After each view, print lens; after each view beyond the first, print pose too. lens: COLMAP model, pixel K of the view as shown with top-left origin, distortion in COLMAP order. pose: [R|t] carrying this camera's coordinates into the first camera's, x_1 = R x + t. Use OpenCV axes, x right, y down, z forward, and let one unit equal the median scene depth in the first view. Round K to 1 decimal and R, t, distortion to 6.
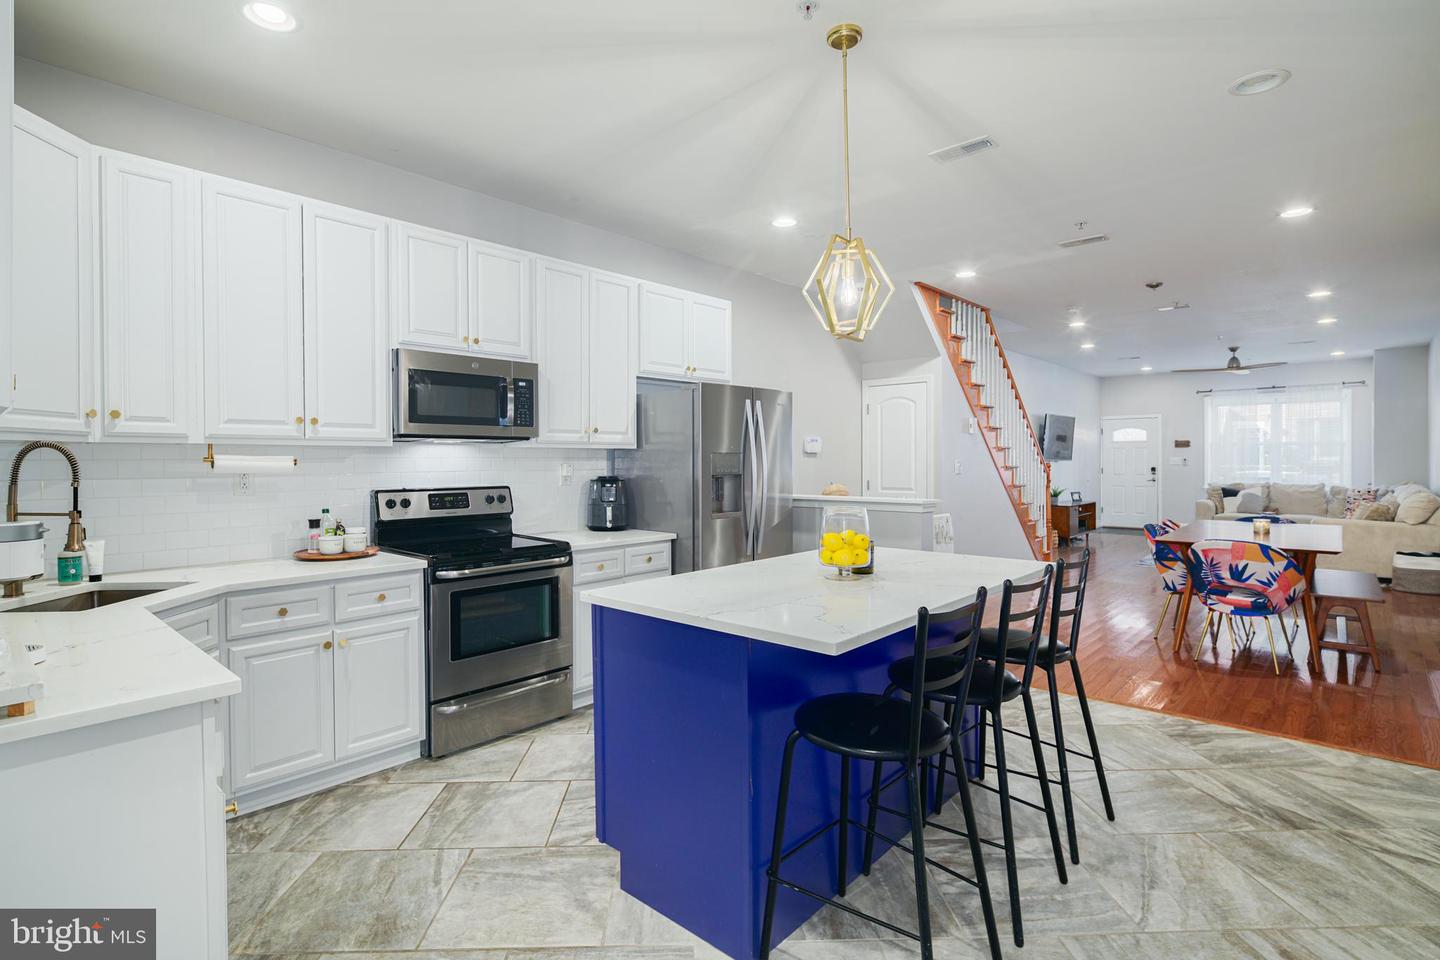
lens RADIAL K [[712.5, 0, 721.4], [0, 712.5, 468.0], [0, 0, 1]] dist [0.003866, -0.002315]
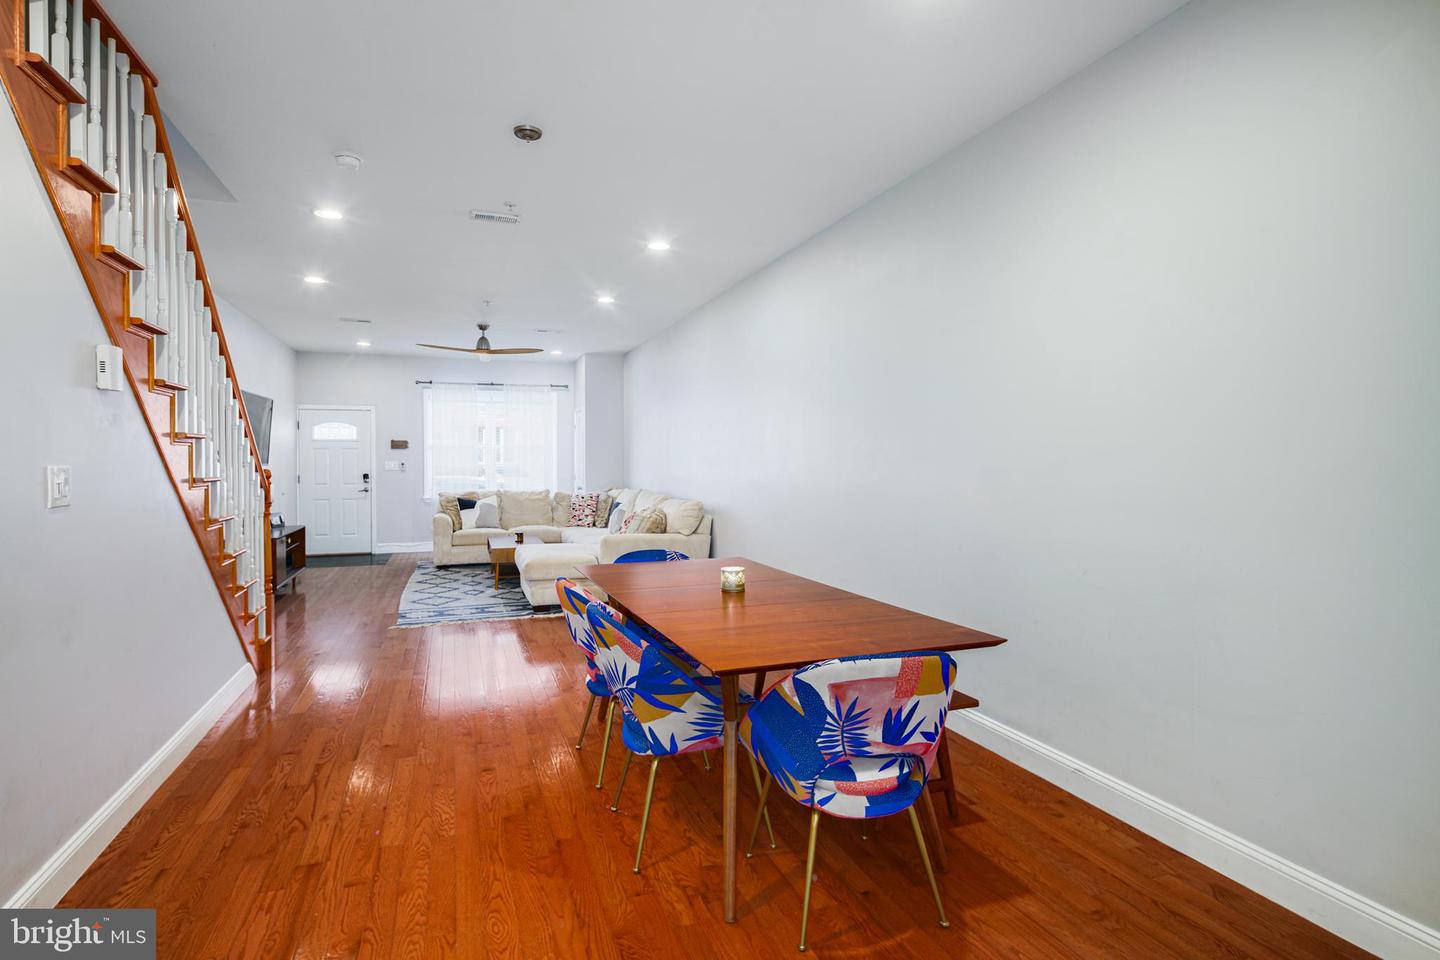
lens RADIAL K [[712.5, 0, 708.1], [0, 712.5, 466.2], [0, 0, 1]] dist [0.003866, -0.002315]
pose [[0.474615, -0.001069, 0.880193, 0.296815], [0.008666, 0.999956, -0.003459, -0.010101], [-0.880151, 0.009270, 0.474603, 0.916867]]
